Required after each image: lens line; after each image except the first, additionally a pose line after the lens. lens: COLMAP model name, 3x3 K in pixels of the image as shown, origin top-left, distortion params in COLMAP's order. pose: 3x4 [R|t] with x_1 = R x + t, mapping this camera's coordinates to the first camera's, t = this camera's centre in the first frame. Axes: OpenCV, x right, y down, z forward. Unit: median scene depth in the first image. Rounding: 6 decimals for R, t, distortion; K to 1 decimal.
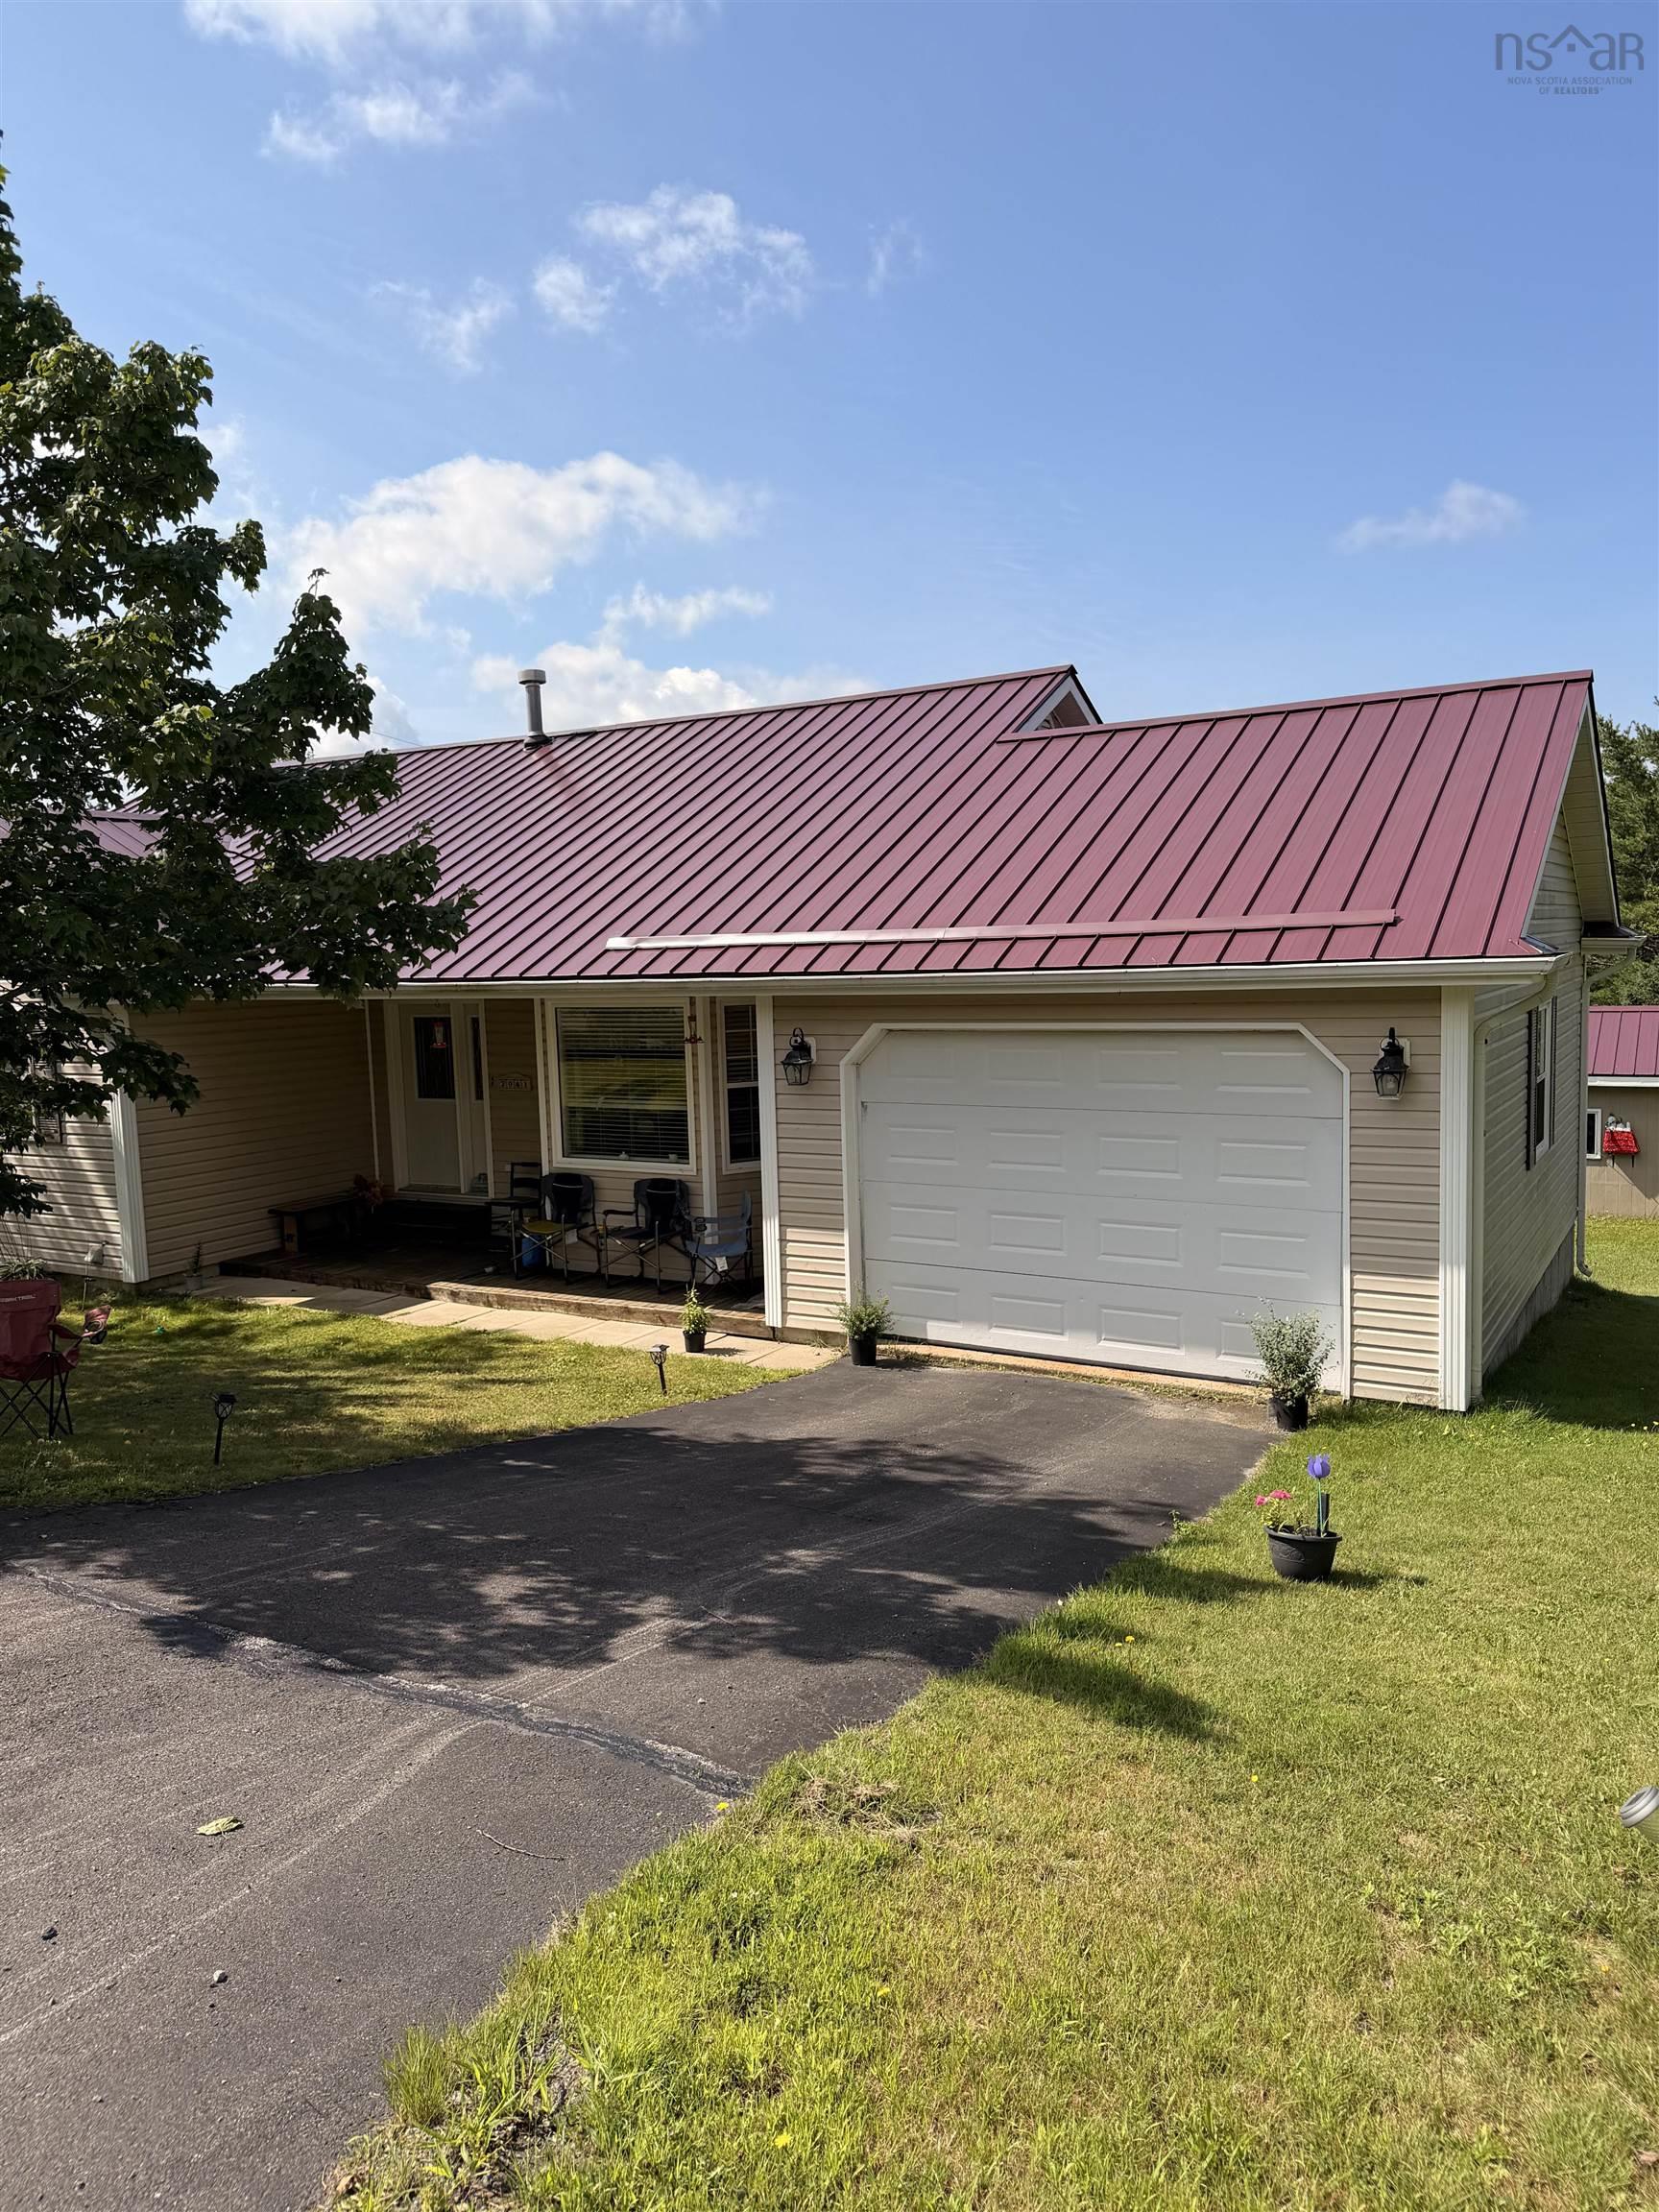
lens RADIAL K [[1553.7, 0, 848.5], [0, 1553.7, 1112.2], [0, 0, 1]] dist [0.042432, -0.057741]
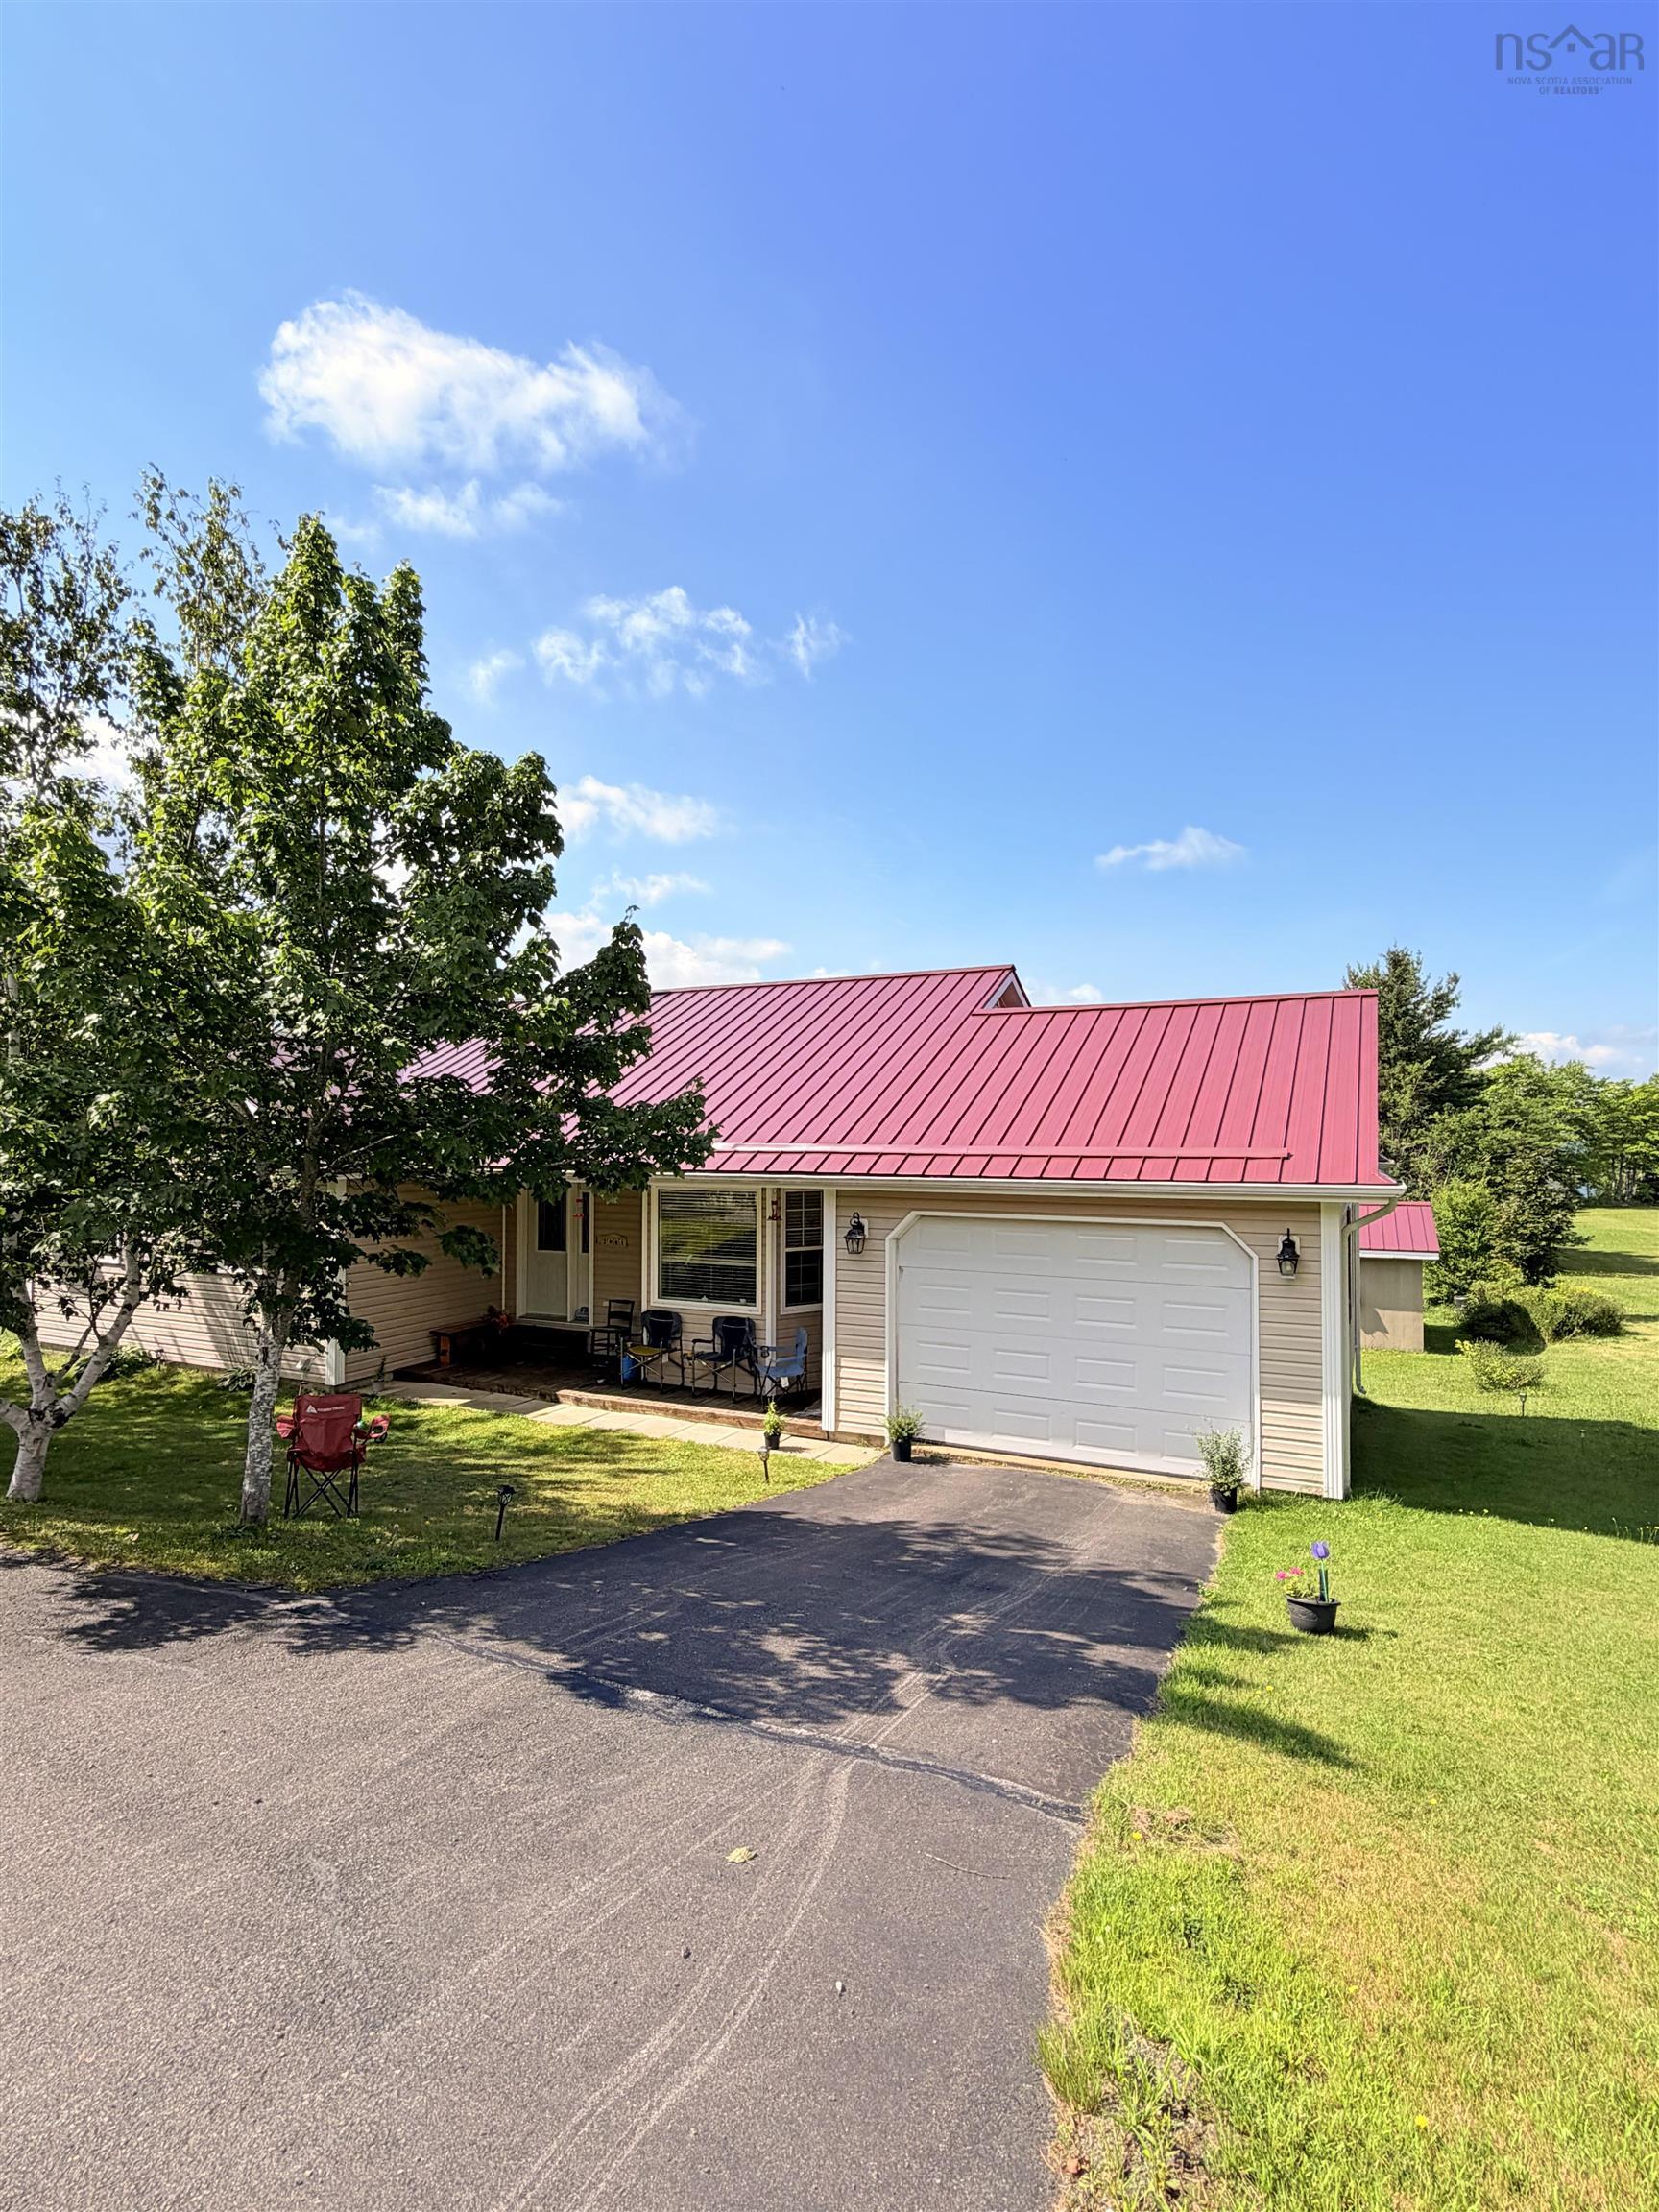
lens RADIAL K [[1111.7, 0, 845.1], [0, 1111.7, 1113.4], [0, 0, 1]] dist [-0.008629, 0.005544]
pose [[0.996737, 0.032675, 0.073803, -0.197970], [-0.023203, 0.991791, -0.125745, -0.027911], [-0.077306, 0.123622, 0.989314, -0.013263]]
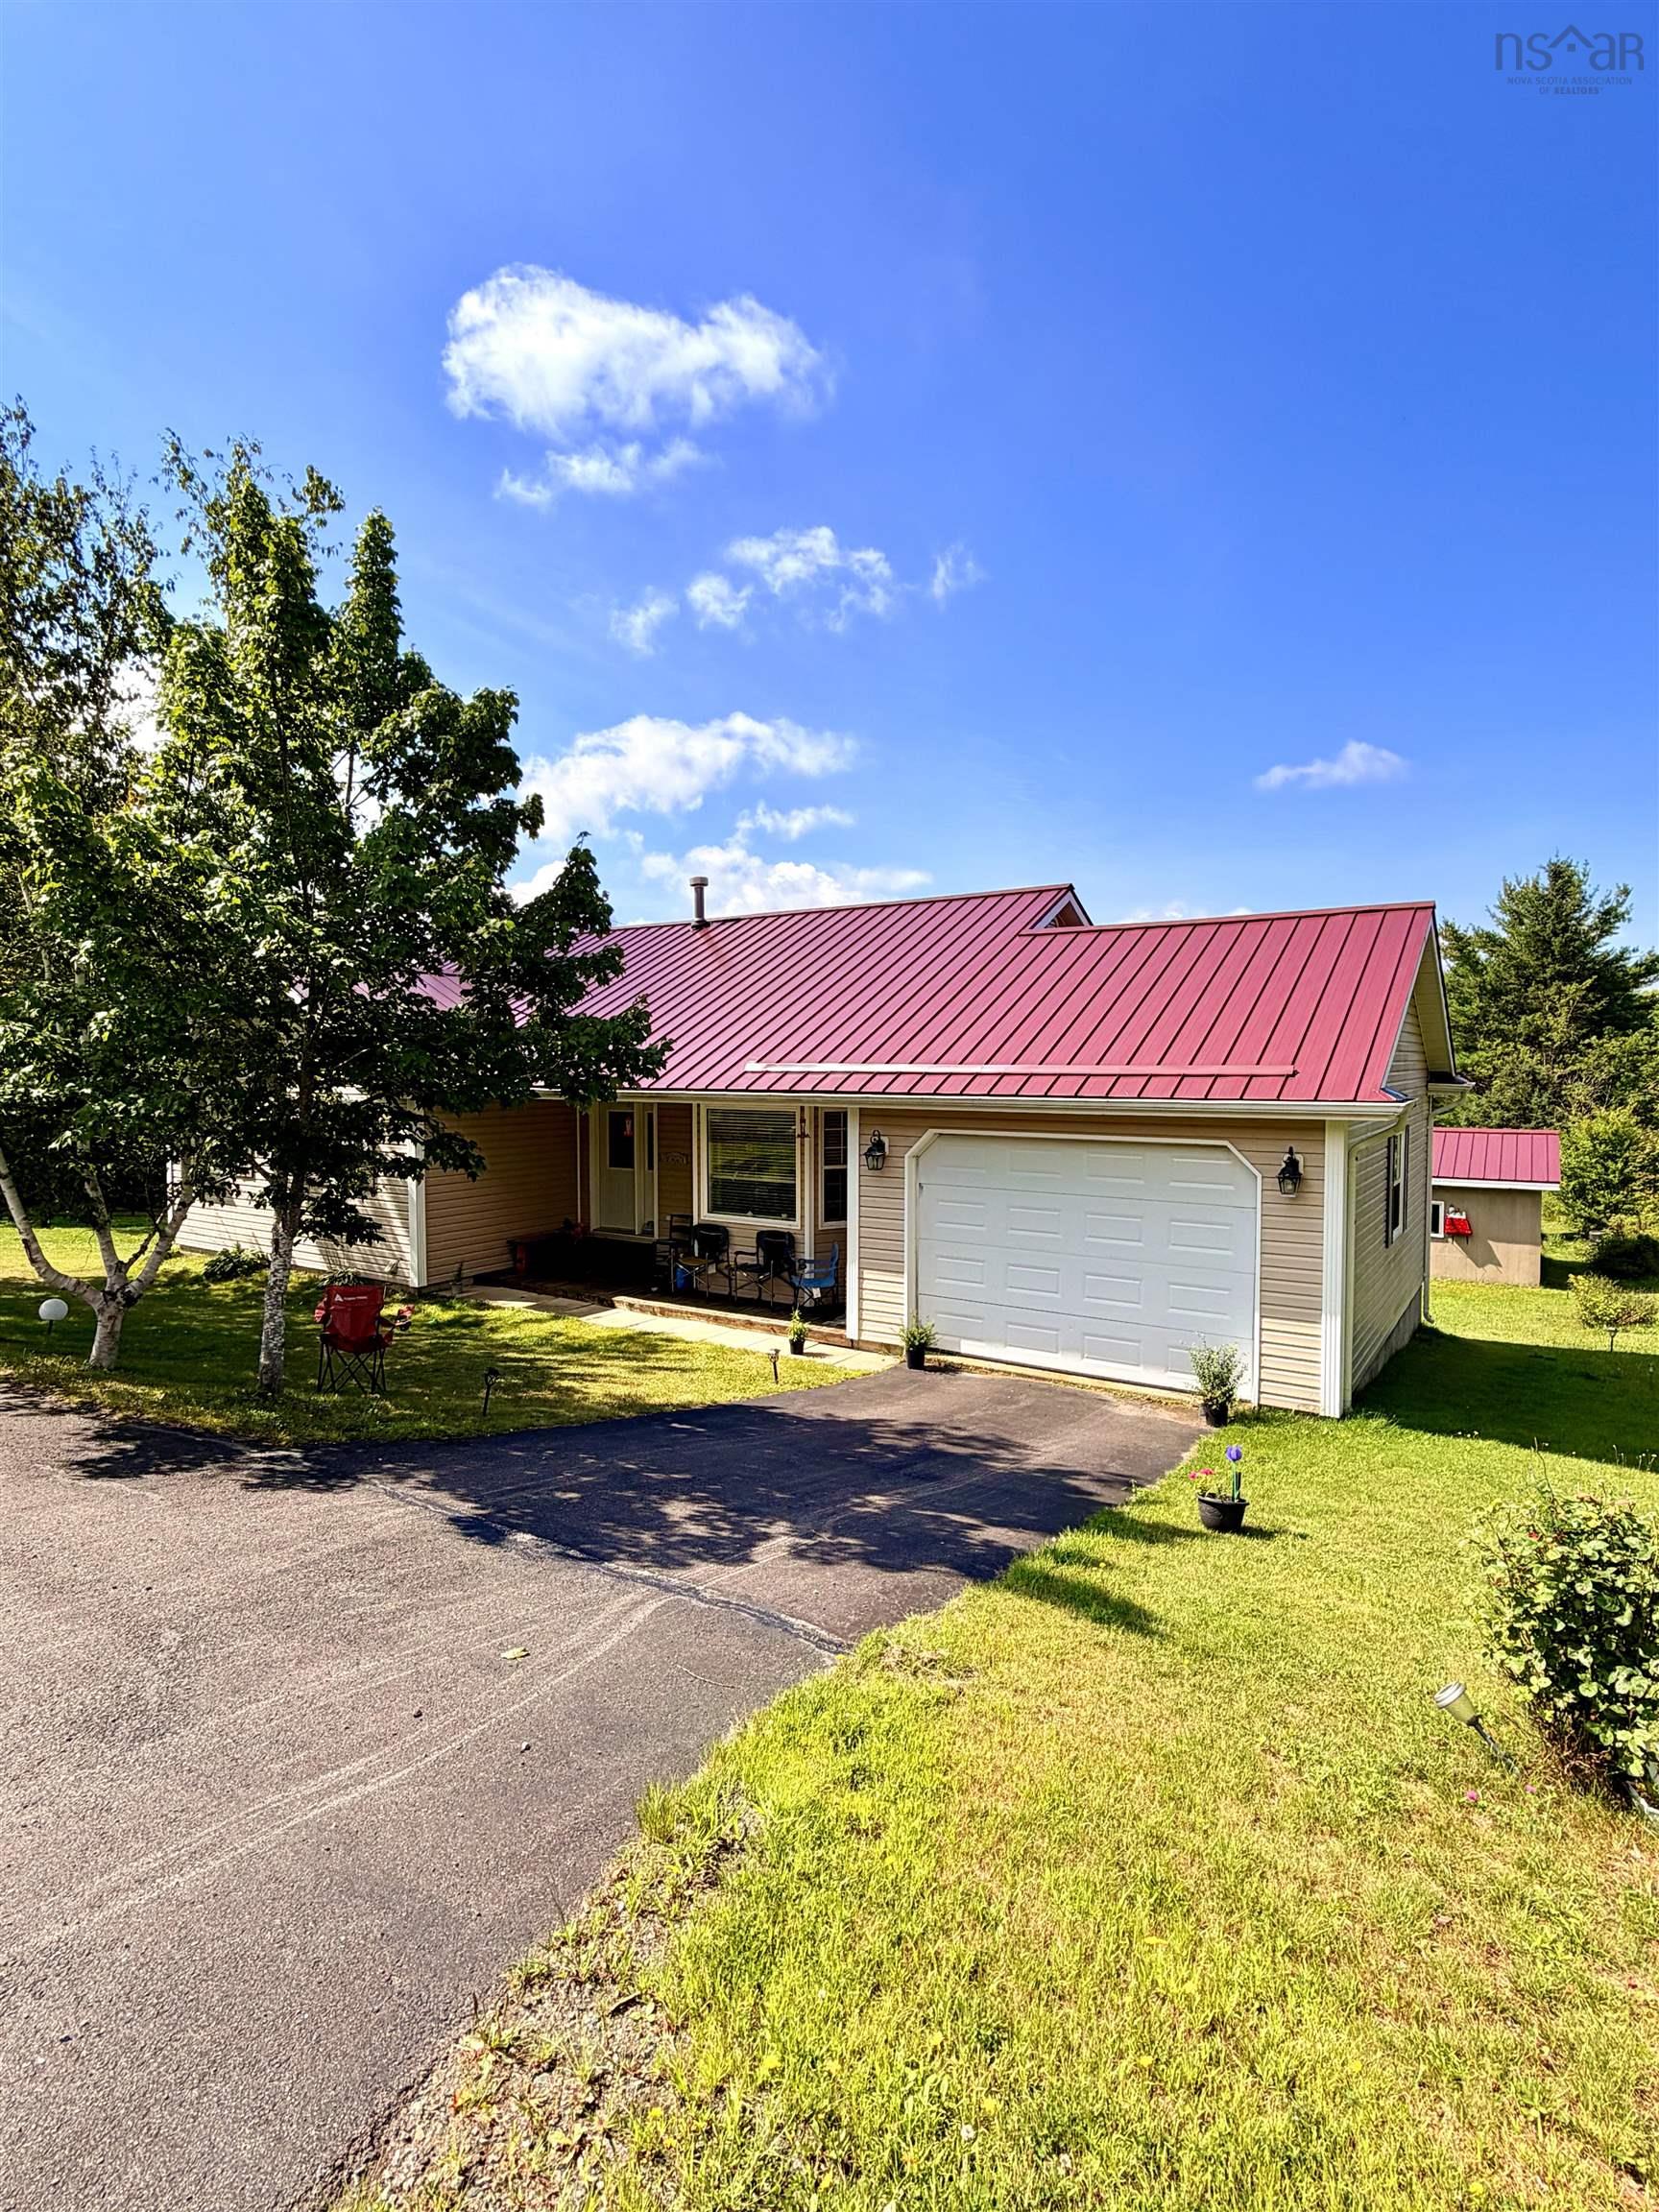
lens RADIAL K [[1111.7, 0, 844.3], [0, 1111.7, 1119.0], [0, 0, 1]] dist [-0.008629, 0.005544]
pose [[0.998226, 0.032143, -0.050124, -0.017470], [-0.034835, 0.997944, -0.053796, -0.013957], [0.048292, 0.055447, 0.997293, -0.058668]]
